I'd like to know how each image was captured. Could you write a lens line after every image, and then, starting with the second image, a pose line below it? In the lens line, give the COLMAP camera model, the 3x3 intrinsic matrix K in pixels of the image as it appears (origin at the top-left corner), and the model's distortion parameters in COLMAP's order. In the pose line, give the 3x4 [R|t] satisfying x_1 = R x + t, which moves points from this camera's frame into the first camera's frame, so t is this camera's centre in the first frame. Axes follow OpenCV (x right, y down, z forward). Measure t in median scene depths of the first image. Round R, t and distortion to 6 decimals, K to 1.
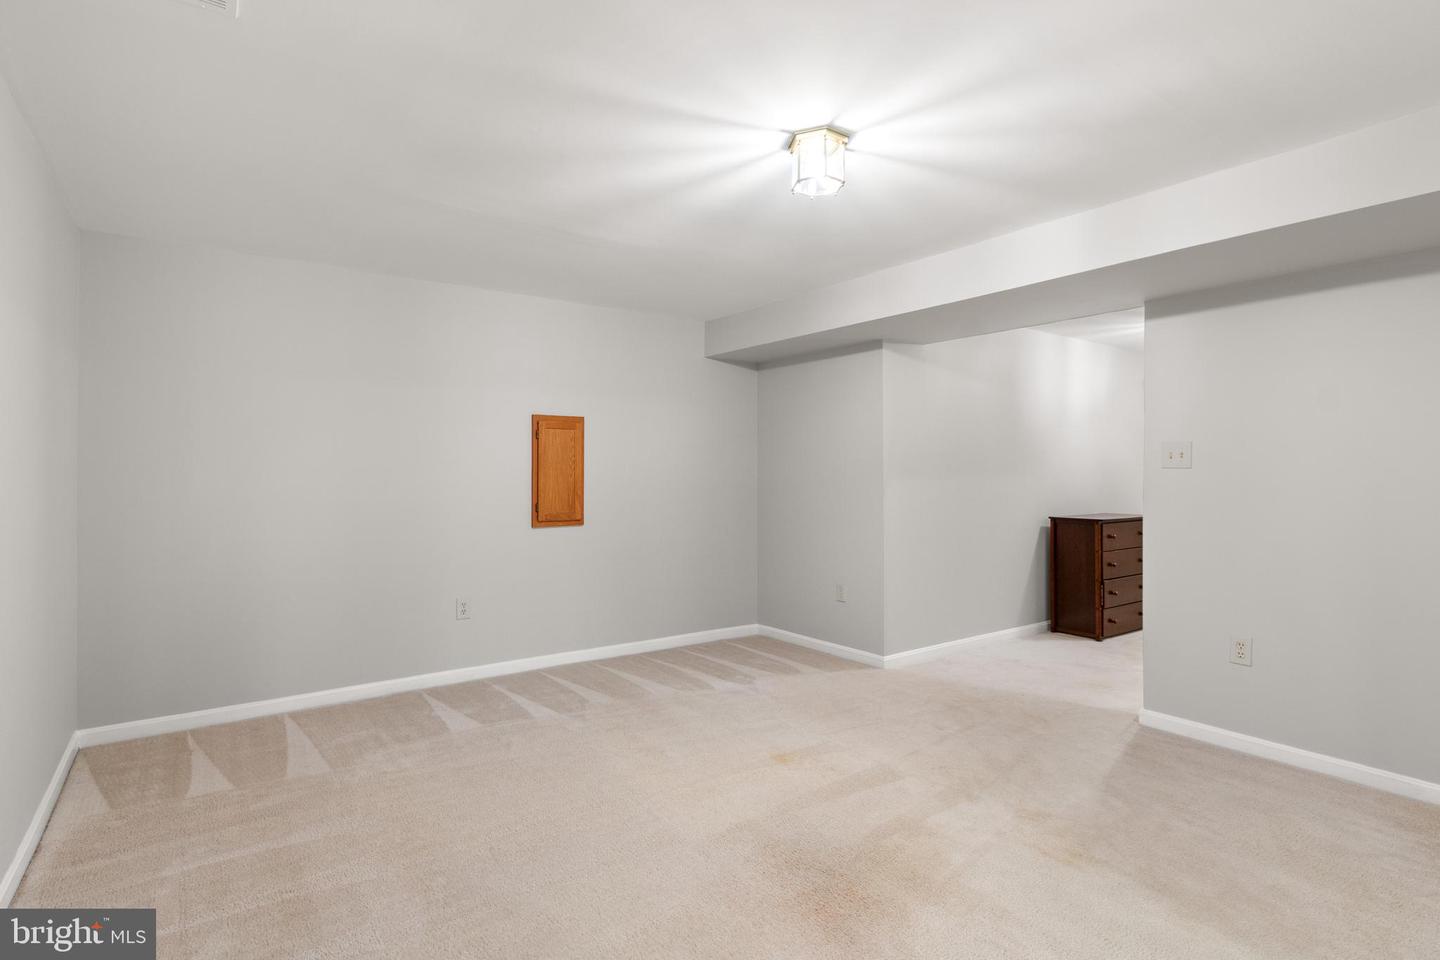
lens RADIAL K [[736.9, 0, 720.0], [0, 736.9, 480.0], [0, 0, 1]] dist [0.001830, 0.000252]
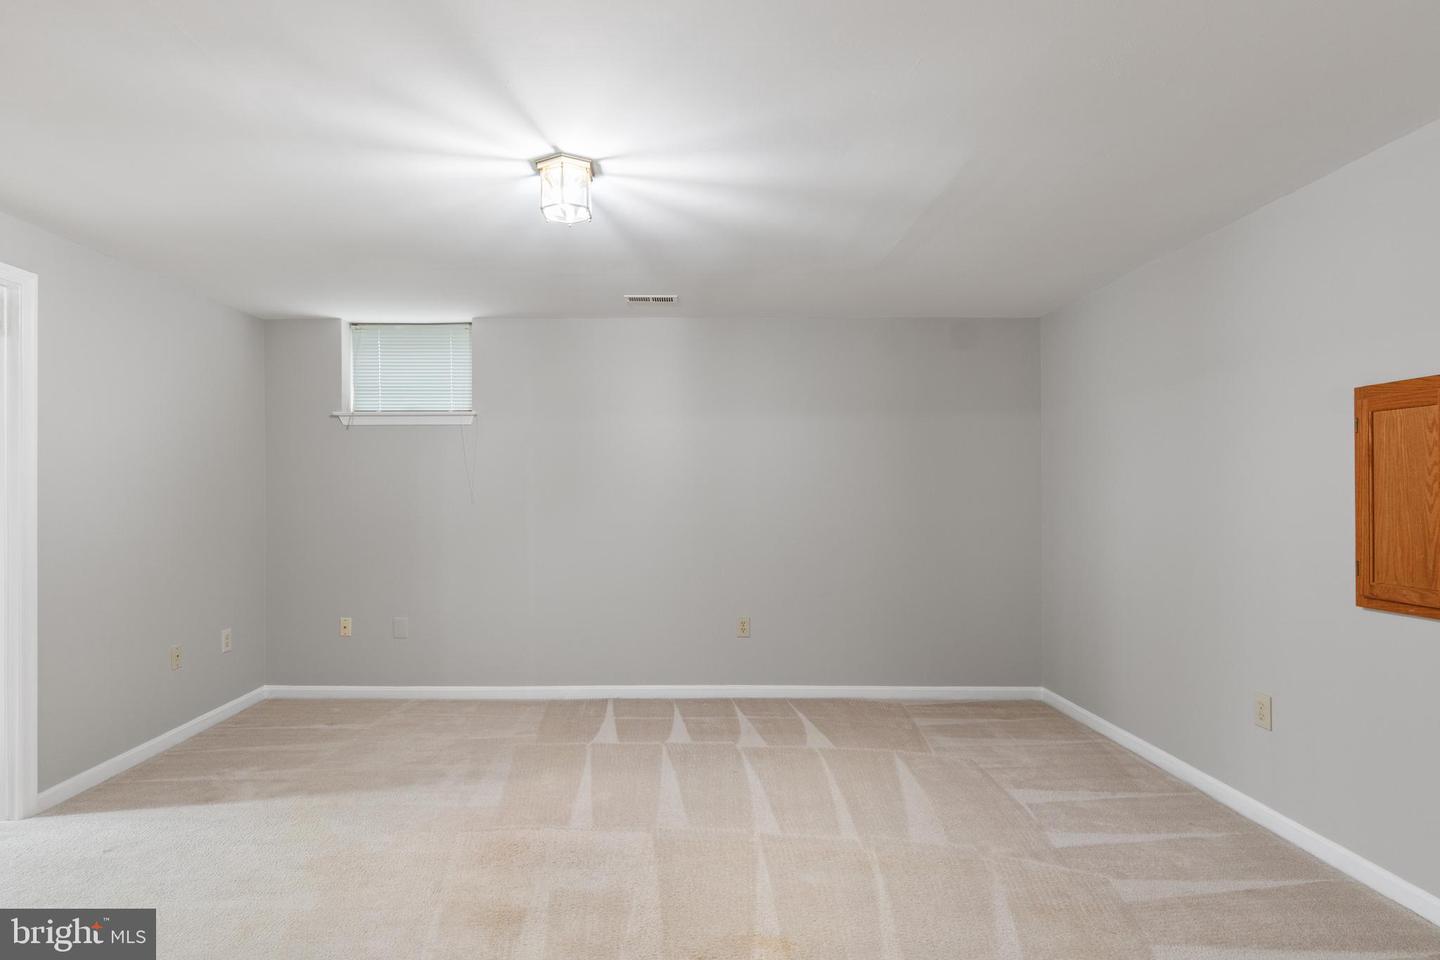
lens RADIAL K [[736.9, 0, 720.0], [0, 736.9, 480.0], [0, 0, 1]] dist [0.001830, 0.000252]
pose [[-0.552284, -0.009479, -0.833602, 0.588450], [-0.008636, 0.999947, -0.005649, -0.035273], [0.833612, 0.004079, -0.552336, 1.172120]]
